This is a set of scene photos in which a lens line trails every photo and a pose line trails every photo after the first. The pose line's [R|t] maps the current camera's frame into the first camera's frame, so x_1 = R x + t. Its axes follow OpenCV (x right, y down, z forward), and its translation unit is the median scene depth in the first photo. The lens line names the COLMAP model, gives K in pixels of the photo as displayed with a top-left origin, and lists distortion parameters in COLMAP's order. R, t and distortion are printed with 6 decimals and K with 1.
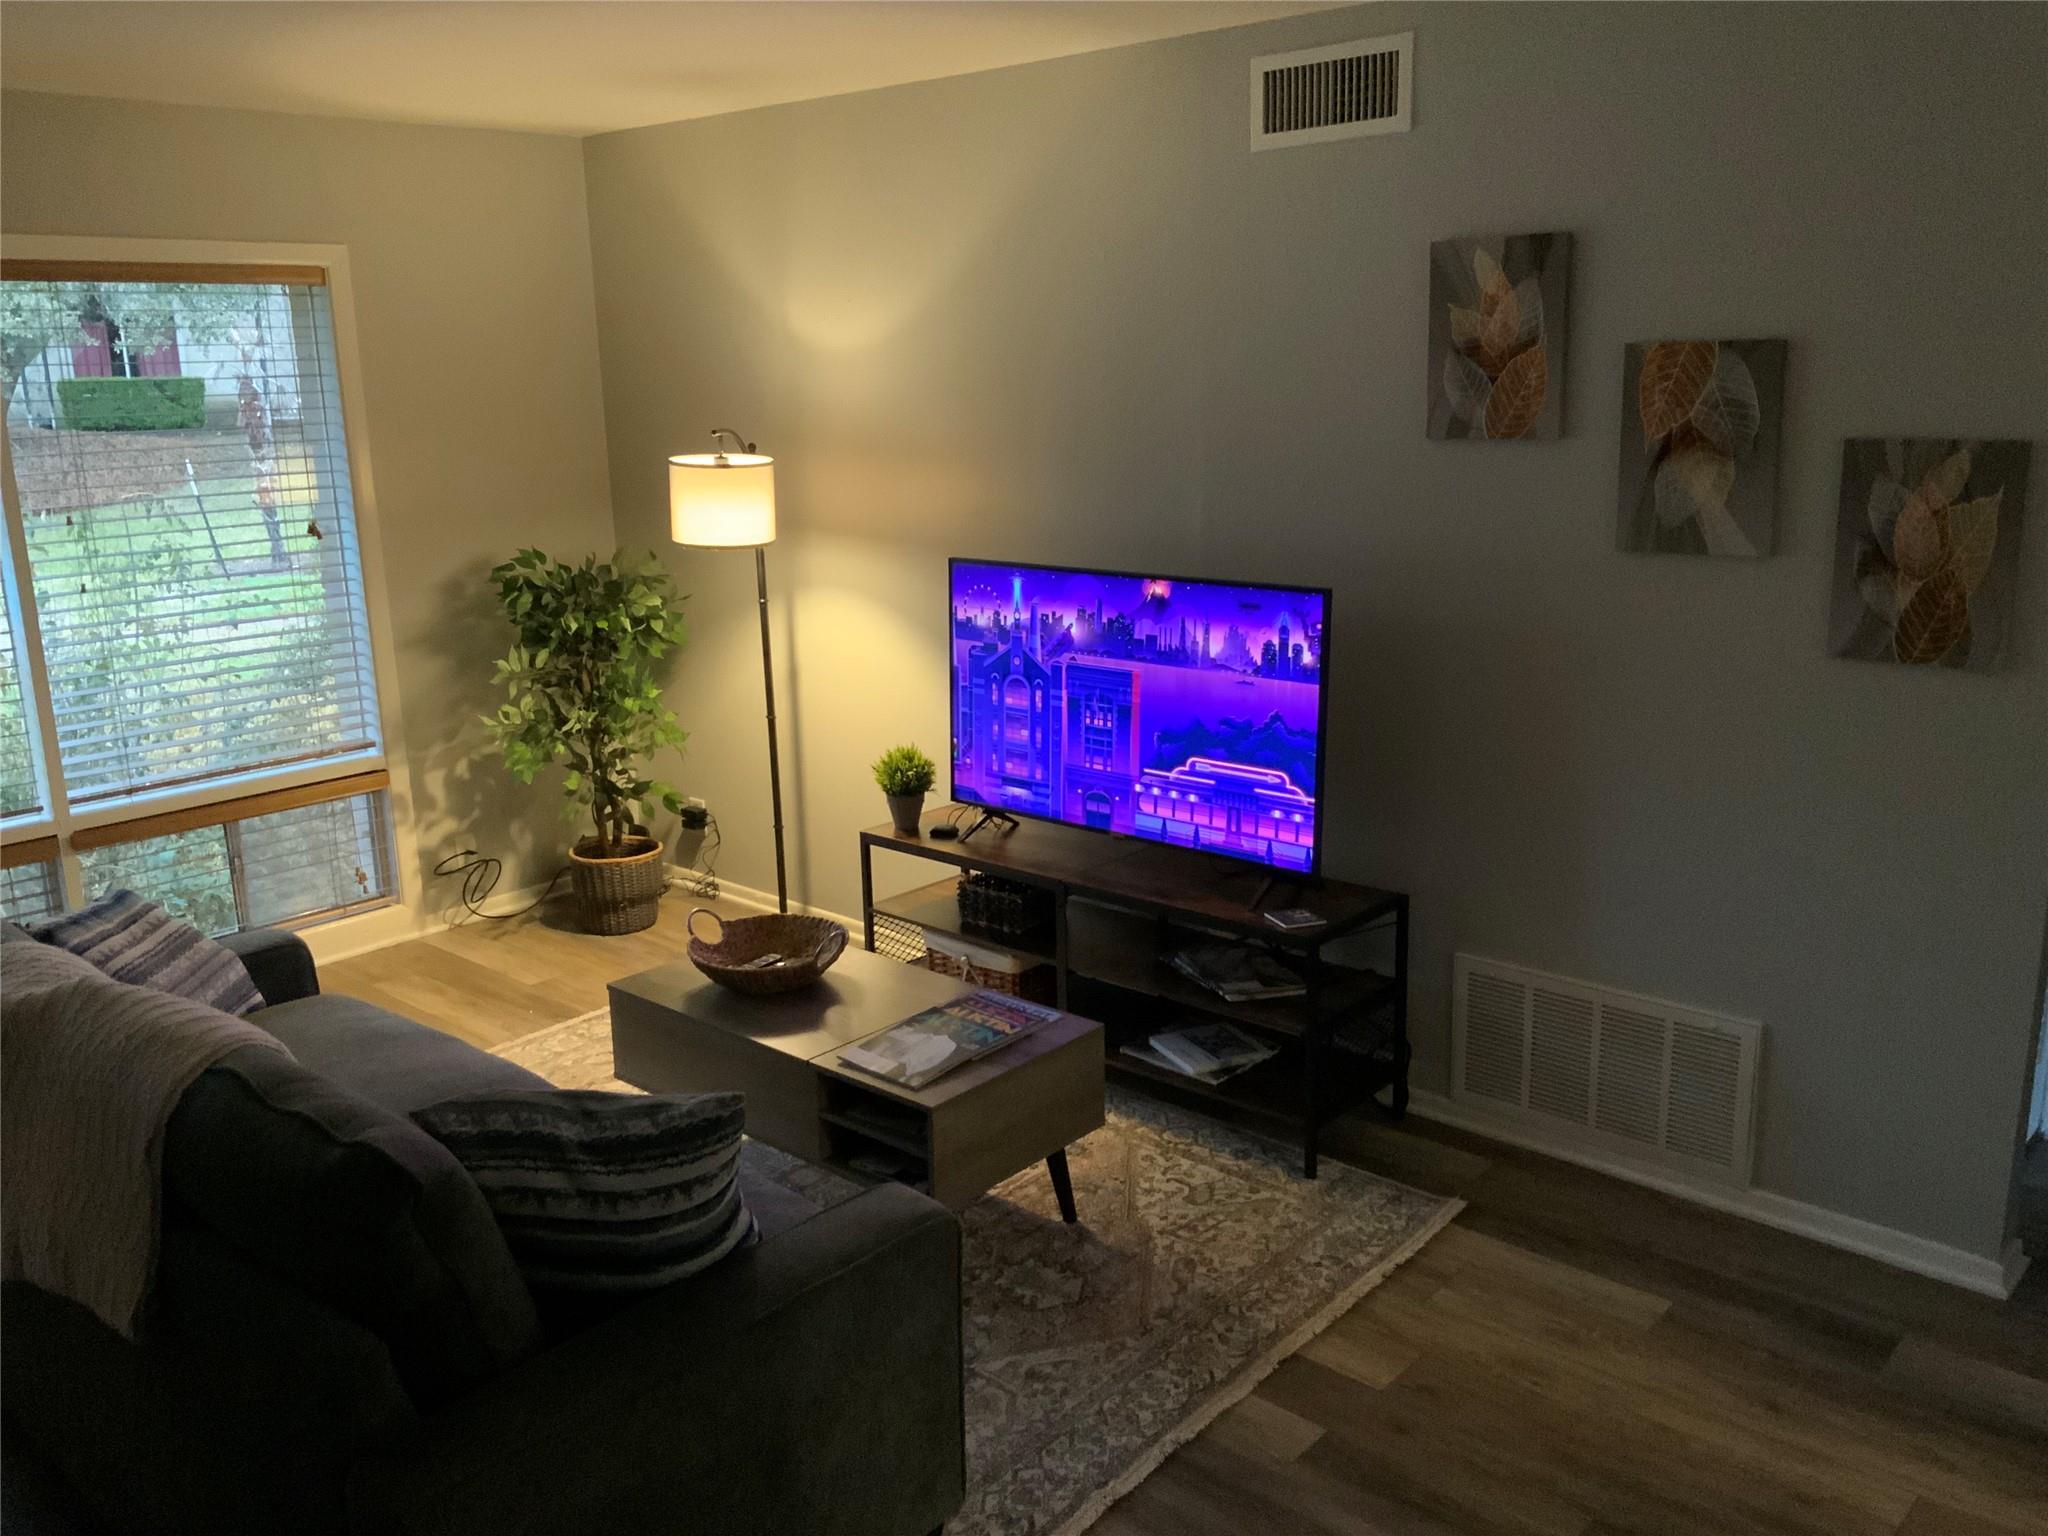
lens RADIAL K [[1689.6, 0, 975.2], [0, 1689.6, 760.3], [0, 0, 1]] dist [0.106766, -0.225696]
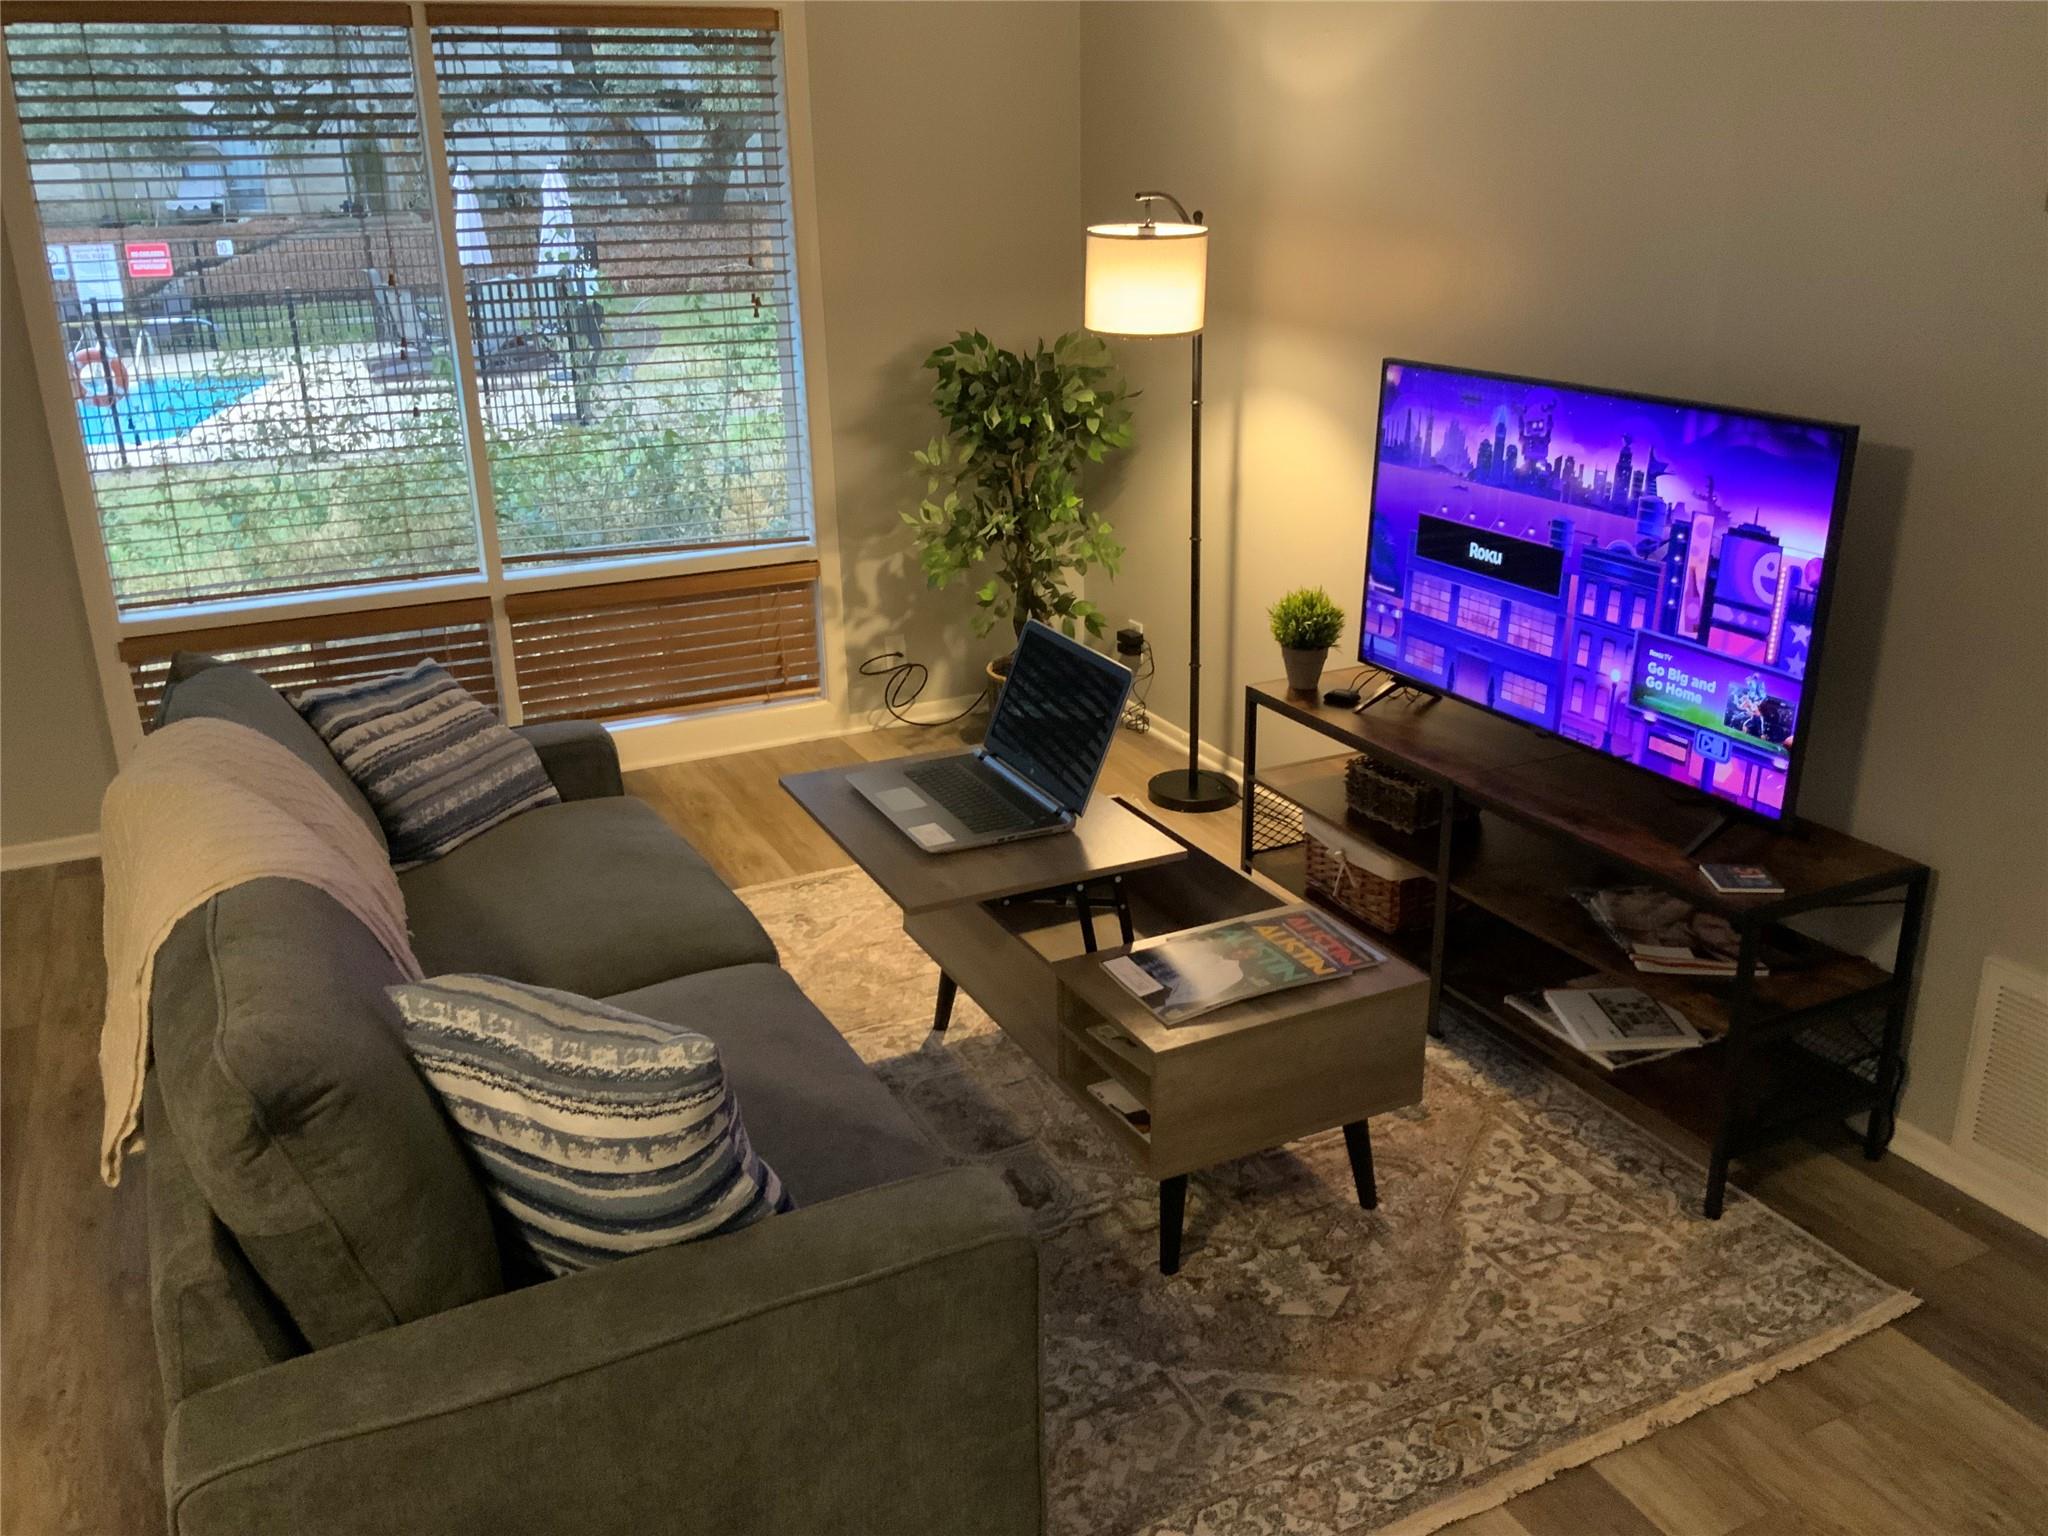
lens RADIAL K [[1689.6, 0, 975.2], [0, 1689.6, 760.3], [0, 0, 1]] dist [0.106766, -0.225696]
pose [[0.927680, 0.129513, -0.350194, 0.121251], [-0.087988, 0.987329, 0.132063, -0.023732], [0.362861, -0.091699, 0.927320, 0.179750]]
